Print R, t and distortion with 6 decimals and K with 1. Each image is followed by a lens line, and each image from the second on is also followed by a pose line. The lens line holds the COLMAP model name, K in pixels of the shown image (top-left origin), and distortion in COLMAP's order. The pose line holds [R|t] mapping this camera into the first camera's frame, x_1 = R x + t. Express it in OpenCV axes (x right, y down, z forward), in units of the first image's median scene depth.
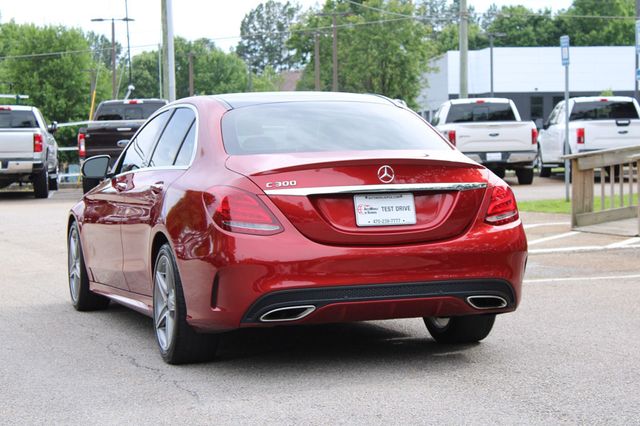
lens RADIAL K [[1519.1, 0, 320.0], [0, 1519.1, 213.0], [0, 0, 1]] dist [0.051809, 0.472697]
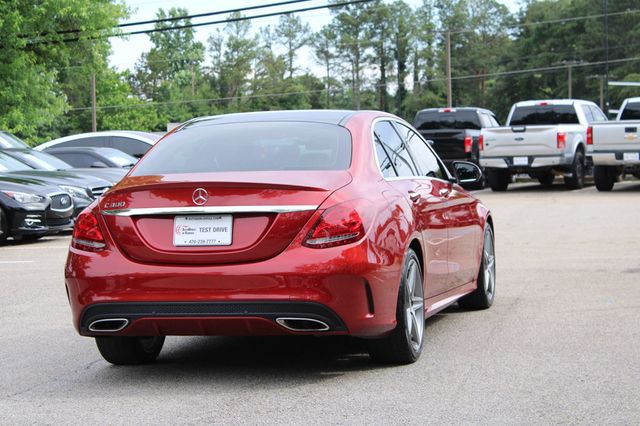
lens RADIAL K [[1519.1, 0, 320.0], [0, 1519.1, 213.0], [0, 0, 1]] dist [0.051809, 0.472697]
pose [[0.846208, 0.019255, -0.532505, 0.575210], [-0.012926, 0.999795, 0.015612, -0.027224], [0.532696, -0.006328, 0.846283, 0.137689]]
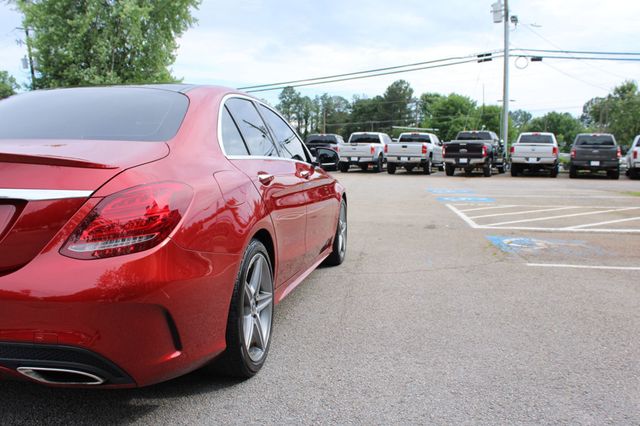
lens RADIAL K [[581.9, 0, 320.0], [0, 581.9, 213.0], [0, 0, 1]] dist [-0.155550, 0.163733]
pose [[0.884655, 0.077554, -0.459751, 0.274589], [-0.049820, 0.996147, 0.072173, -0.029195], [0.463577, -0.040943, 0.885110, 0.742090]]
